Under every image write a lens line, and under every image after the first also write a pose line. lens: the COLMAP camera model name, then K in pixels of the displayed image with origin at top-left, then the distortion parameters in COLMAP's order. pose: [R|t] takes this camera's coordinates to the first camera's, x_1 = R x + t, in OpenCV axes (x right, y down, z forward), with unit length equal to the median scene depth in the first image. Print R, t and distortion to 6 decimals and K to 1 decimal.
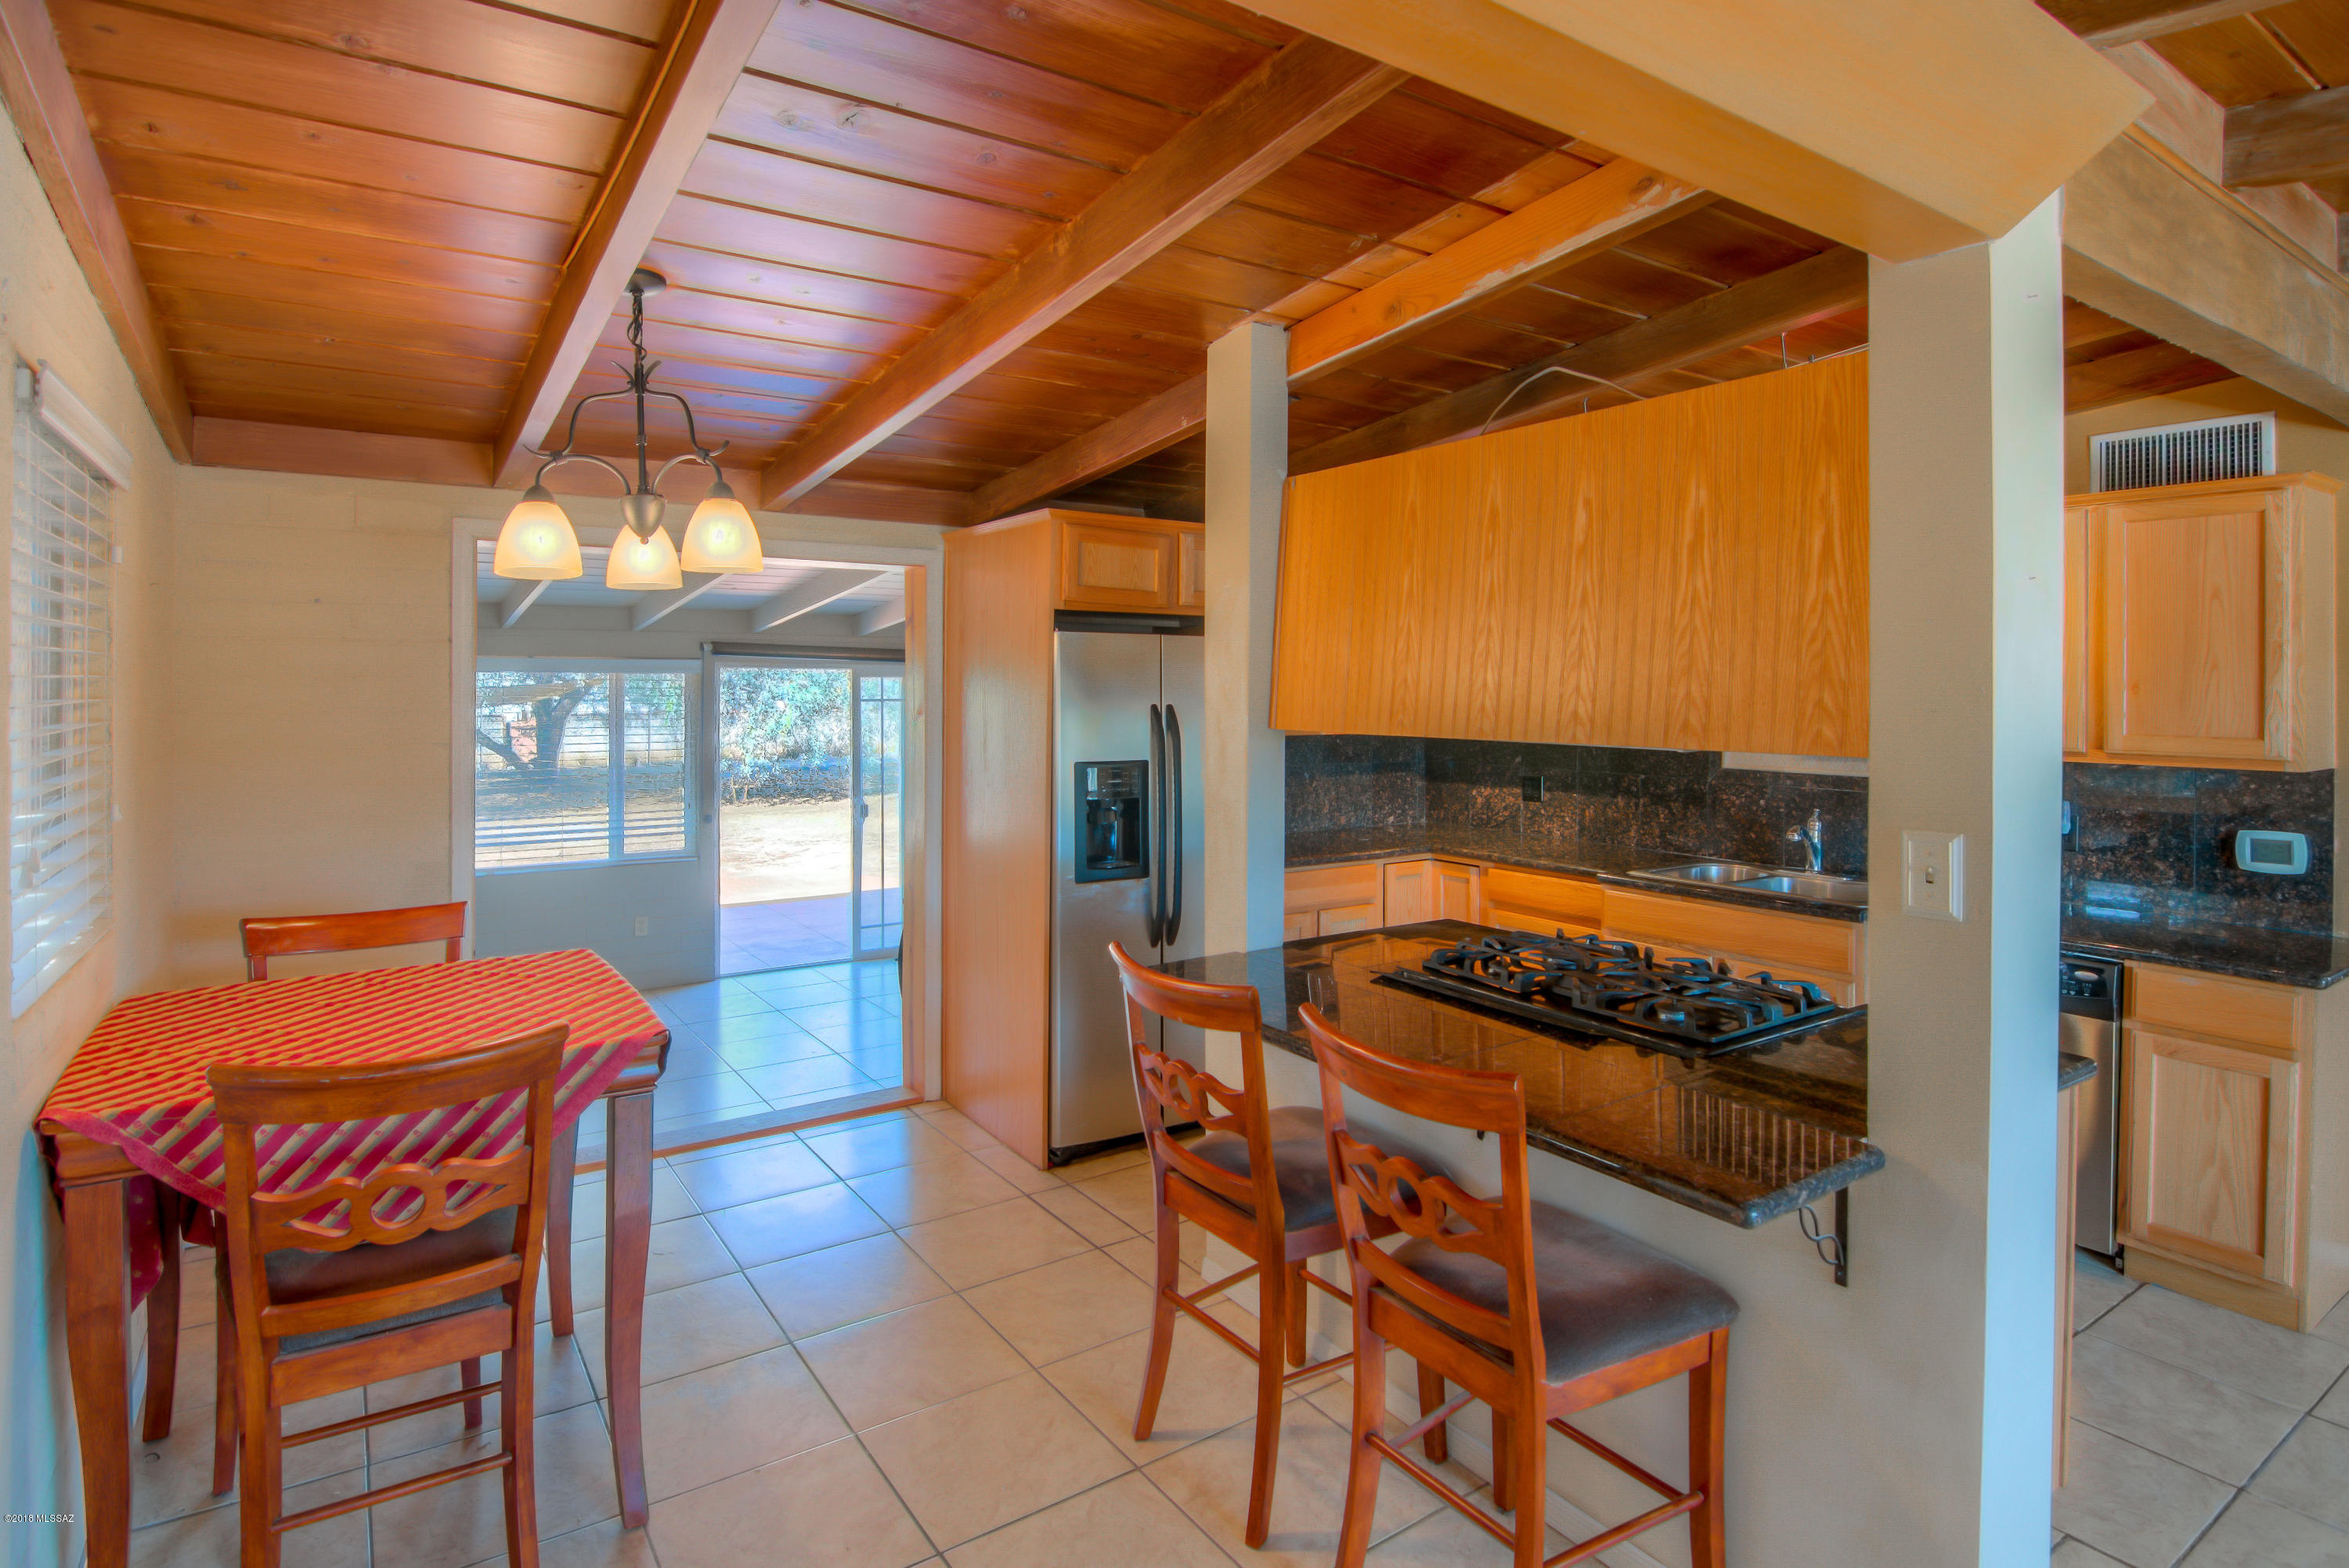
lens RADIAL K [[1196.7, 0, 1120.3], [0, 1196.7, 689.2], [0, 0, 1]] dist [-0.002779, -0.012668]
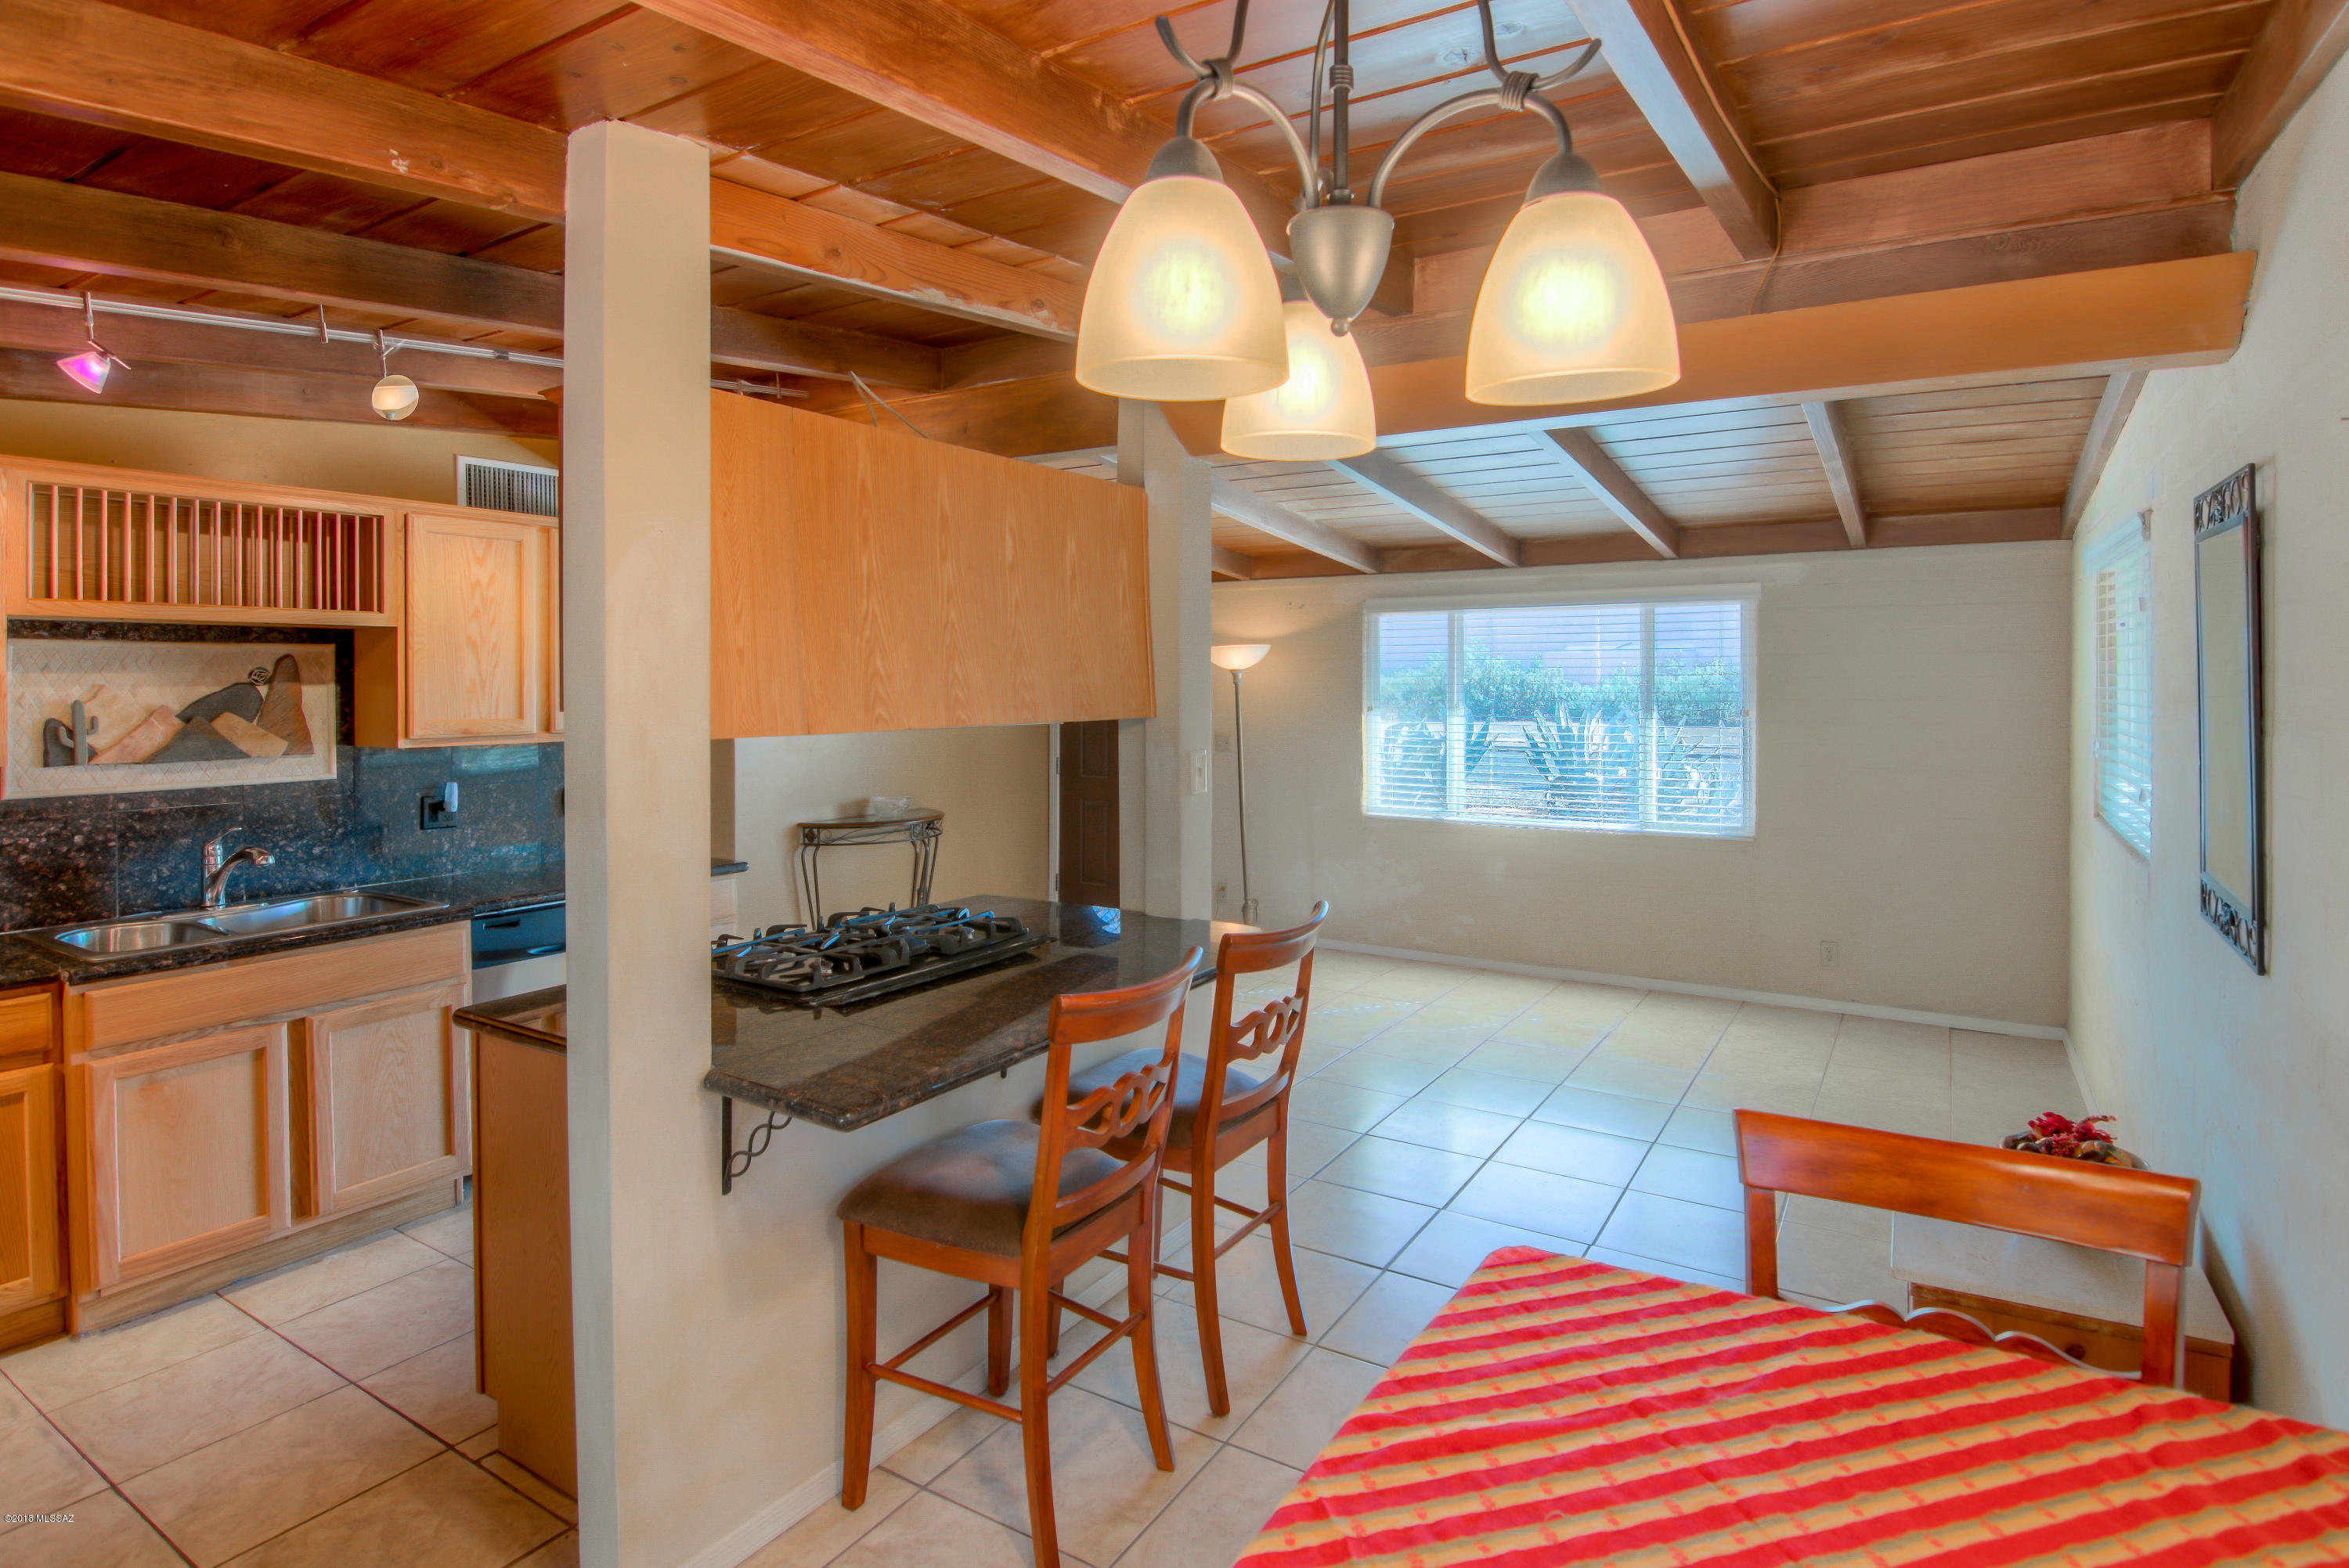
lens RADIAL K [[1192.2, 0, 1238.2], [0, 1192.2, 692.0], [0, 0, 1]] dist [-0.001428, -0.010028]
pose [[-0.444010, -0.012708, 0.895932, -0.522204], [0.003591, 0.999866, 0.015962, -0.004780], [-0.896015, 0.010305, -0.443905, 0.846299]]
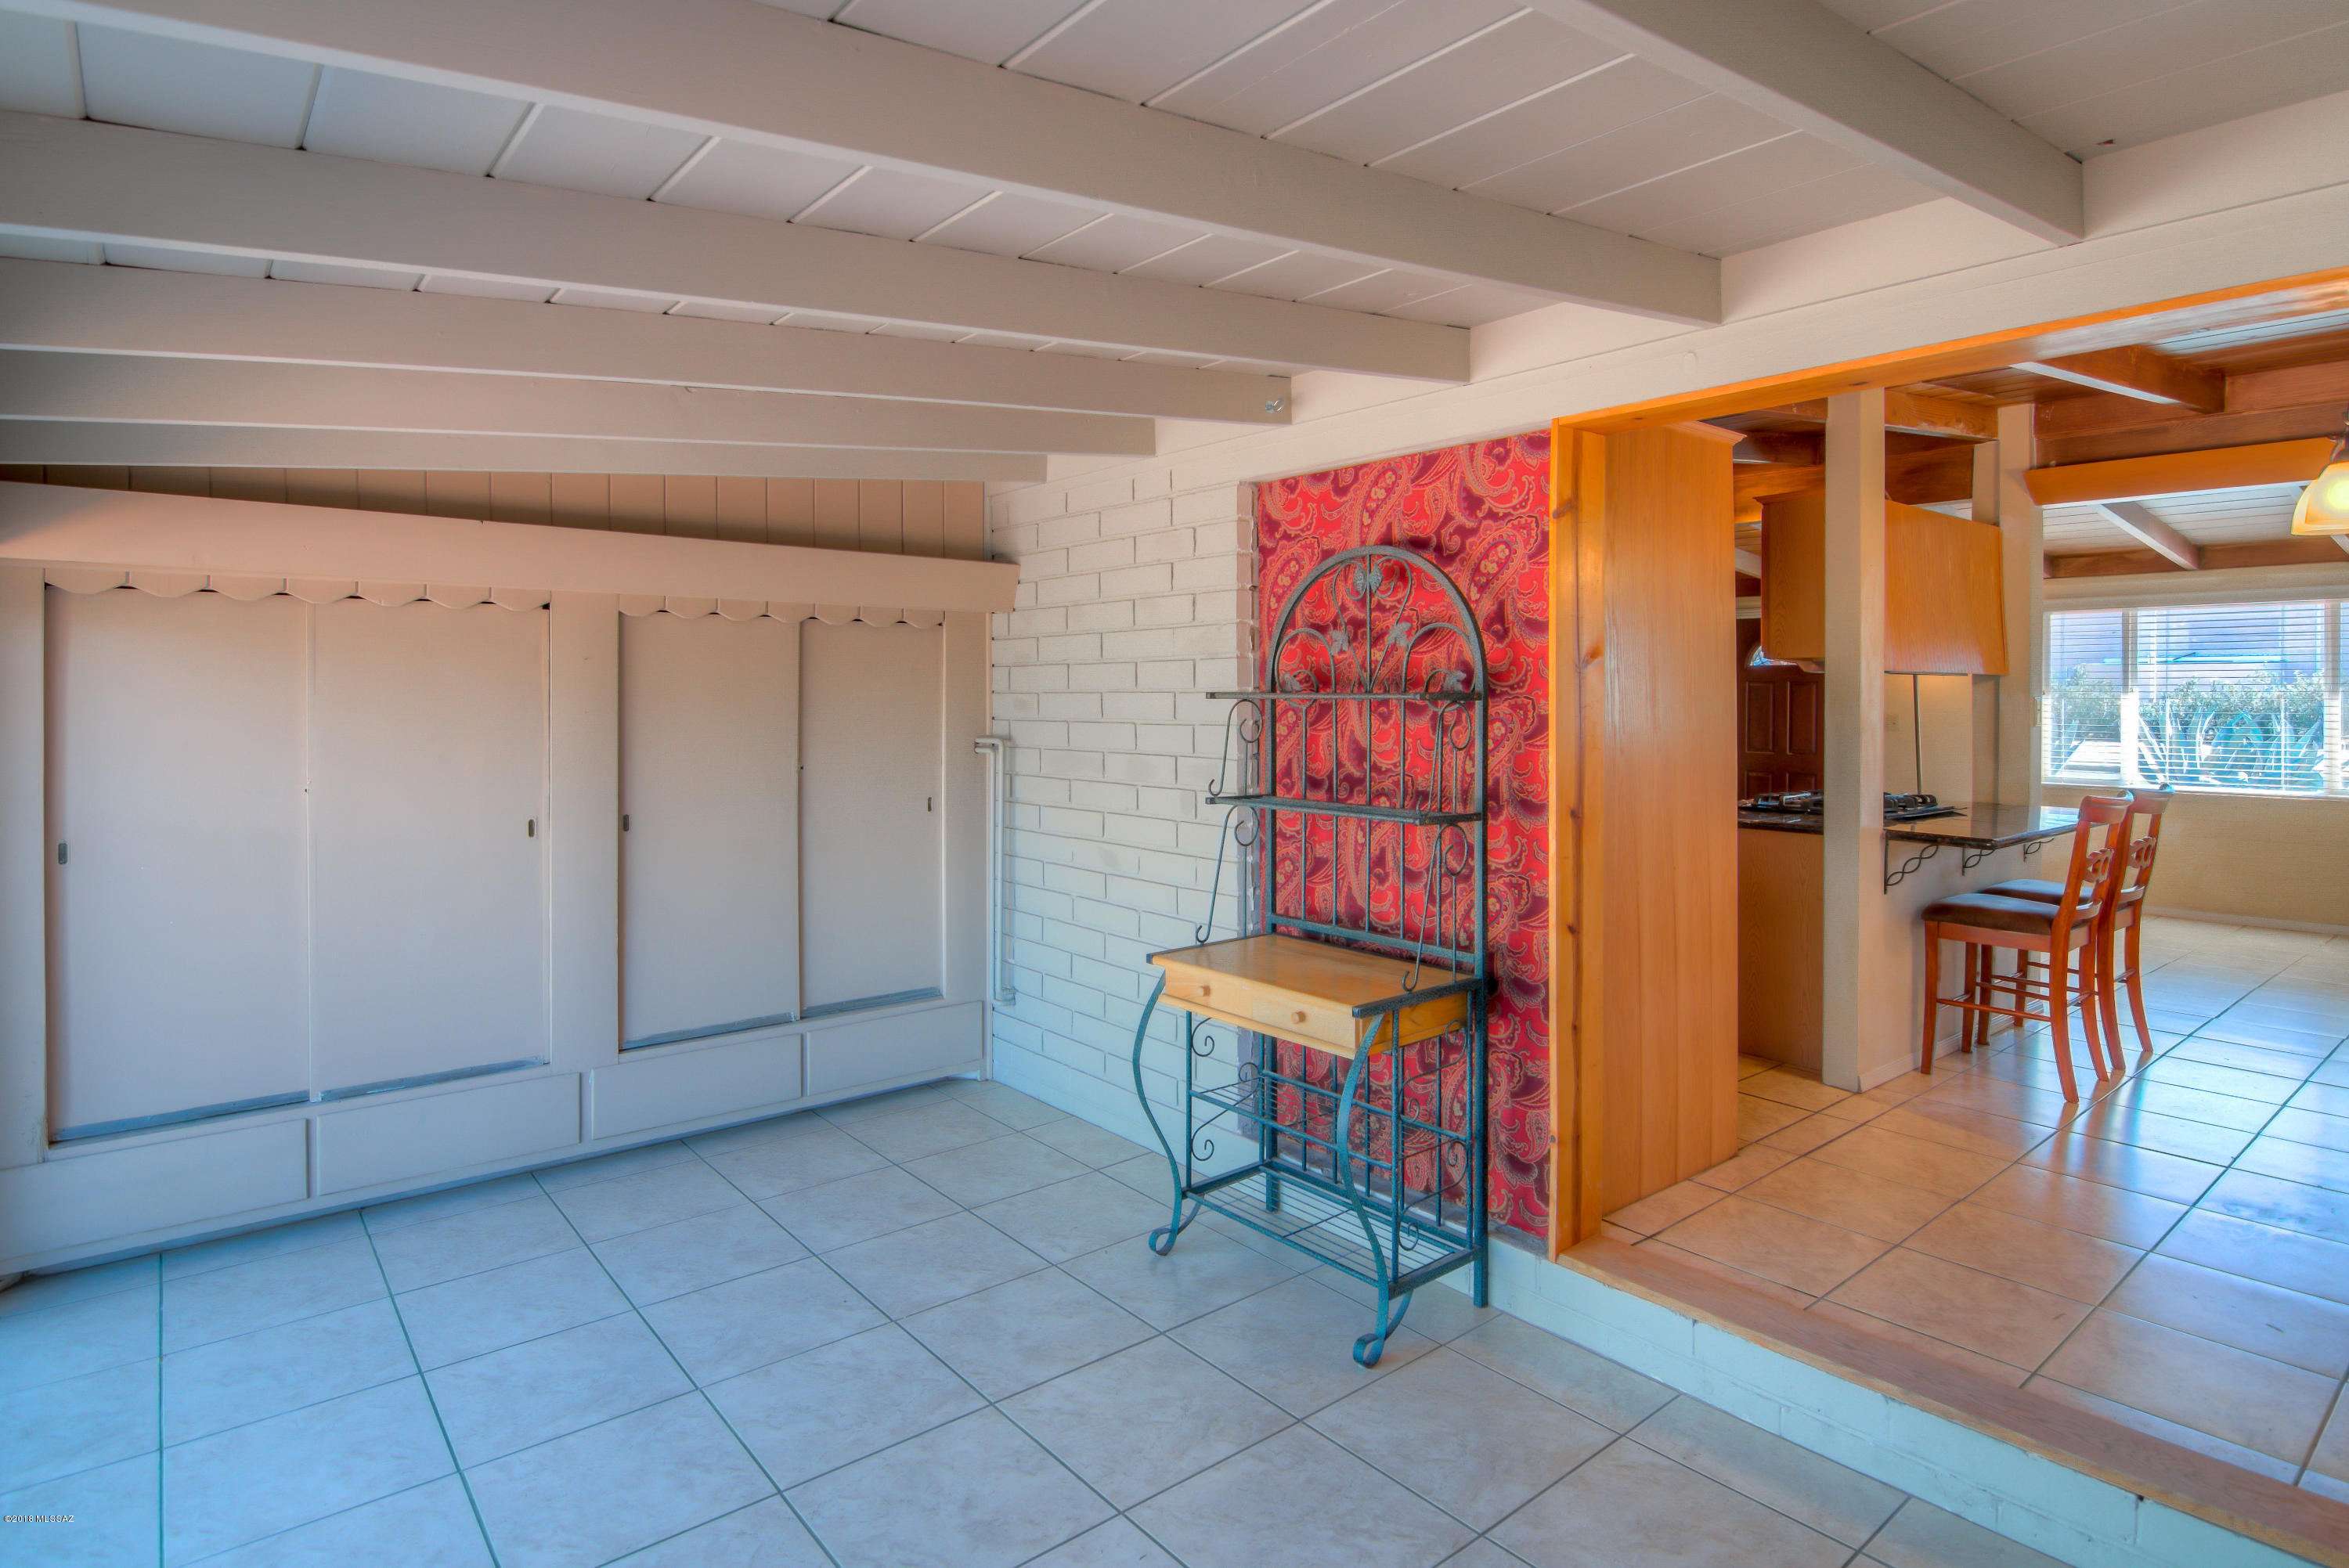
lens RADIAL K [[1218.0, 0, 1139.7], [0, 1218.0, 725.9], [0, 0, 1]] dist [0.000131, -0.011327]
pose [[-0.103818, -0.028401, 0.994191, -1.055421], [-0.005424, 0.999594, 0.027989, 0.062063], [-0.994581, -0.002486, -0.103930, 1.769401]]
